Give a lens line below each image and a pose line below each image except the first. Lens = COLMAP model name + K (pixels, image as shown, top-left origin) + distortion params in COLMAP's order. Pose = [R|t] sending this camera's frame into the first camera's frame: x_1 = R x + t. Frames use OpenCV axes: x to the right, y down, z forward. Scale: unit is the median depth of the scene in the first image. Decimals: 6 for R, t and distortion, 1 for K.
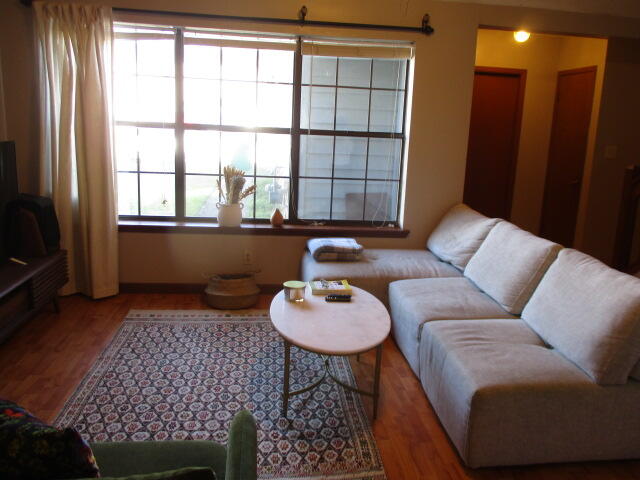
lens RADIAL K [[529.6, 0, 321.4], [0, 529.6, 224.6], [0, 0, 1]] dist [-0.012752, 0.007227]
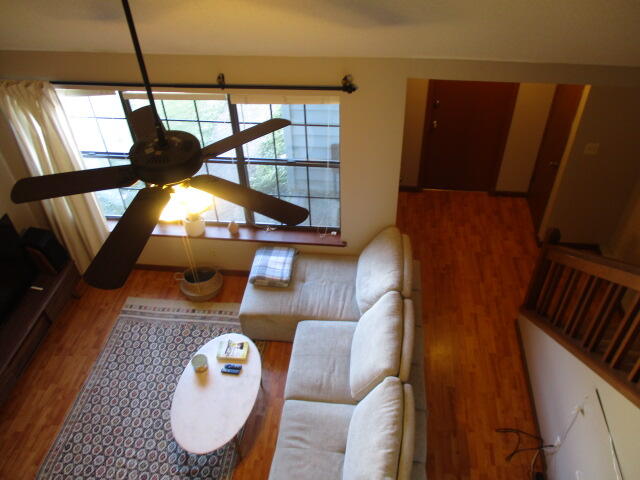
lens RADIAL K [[529.6, 0, 321.4], [0, 529.6, 224.6], [0, 0, 1]] dist [-0.012752, 0.007227]
pose [[0.972205, 0.092342, -0.215151, 0.426666], [0.028274, 0.865906, 0.499406, -0.711768], [0.232417, -0.491608, 0.839228, 0.067104]]
